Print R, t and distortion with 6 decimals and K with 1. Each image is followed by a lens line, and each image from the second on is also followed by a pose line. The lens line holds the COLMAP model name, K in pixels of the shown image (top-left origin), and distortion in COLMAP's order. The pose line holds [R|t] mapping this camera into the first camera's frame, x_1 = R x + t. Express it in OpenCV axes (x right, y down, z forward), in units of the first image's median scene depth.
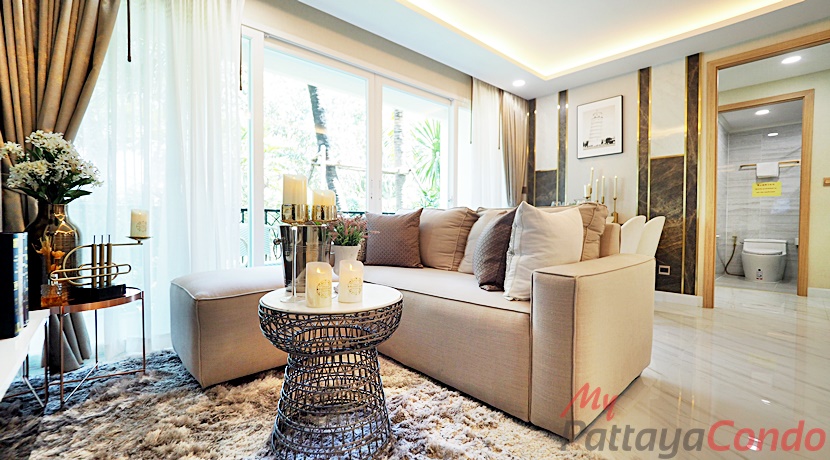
lens RADIAL K [[349.3, 0, 405.8], [0, 349.3, 226.7], [0, 0, 1]] dist [0.000121, -0.000411]
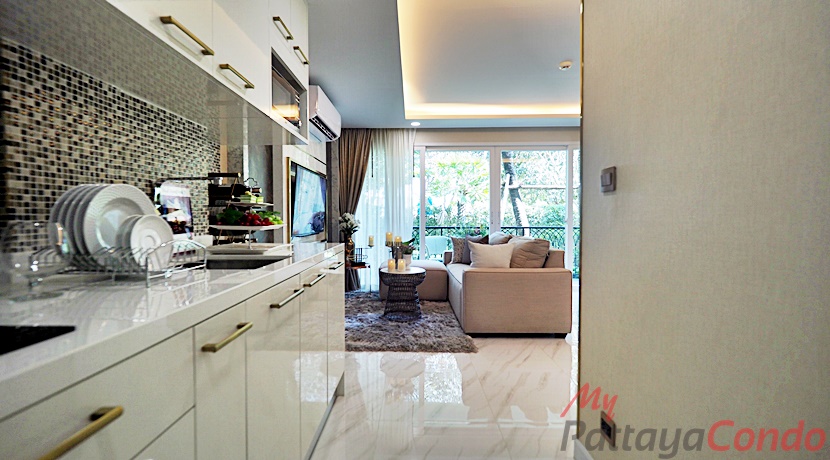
lens RADIAL K [[349.3, 0, 405.8], [0, 349.3, 226.7], [0, 0, 1]] dist [0.000121, -0.000411]
pose [[0.739584, 0.007969, -0.673017, 1.400474], [-0.004286, 0.999965, 0.007131, -0.150674], [0.673051, -0.002389, 0.739592, -0.926350]]
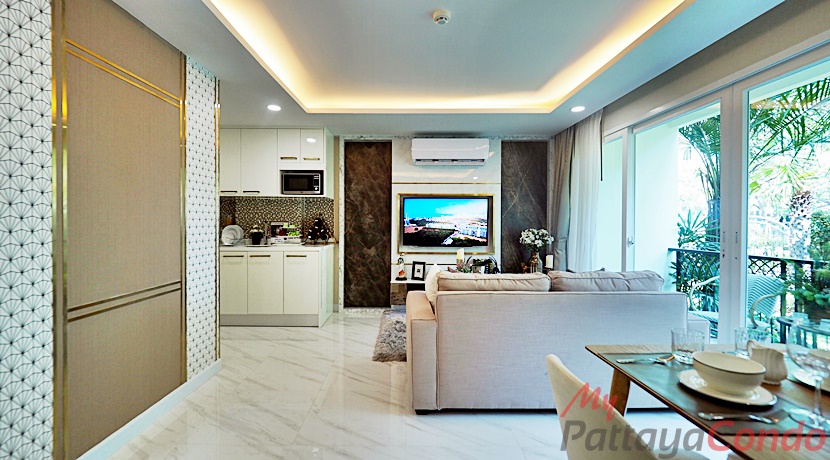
lens RADIAL K [[349.3, 0, 405.8], [0, 349.3, 226.7], [0, 0, 1]] dist [0.000121, -0.000411]
pose [[-0.655577, -0.005424, -0.755109, 1.789189], [-0.026390, 0.999528, 0.015732, -0.268765], [0.754667, 0.030241, -0.655411, 1.725980]]
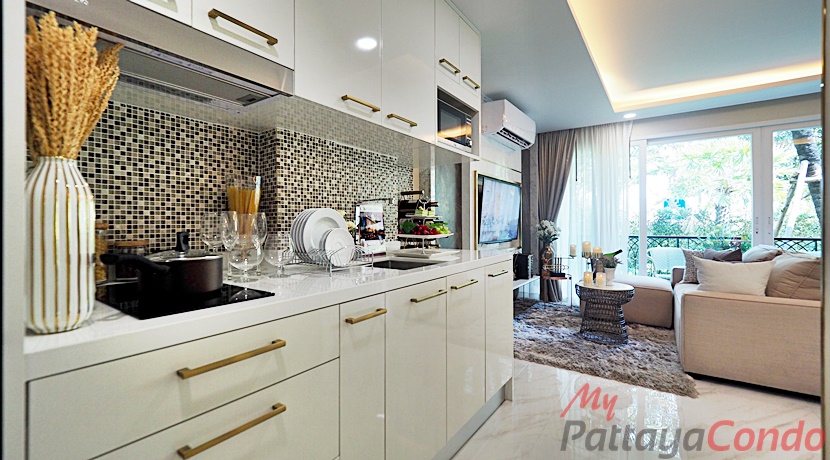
lens RADIAL K [[349.3, 0, 405.8], [0, 349.3, 226.7], [0, 0, 1]] dist [0.000121, -0.000411]
pose [[0.227942, -0.004080, -0.973666, 1.556296], [-0.010399, 0.999924, -0.006624, -0.162402], [0.973619, 0.011636, 0.227882, -0.830810]]
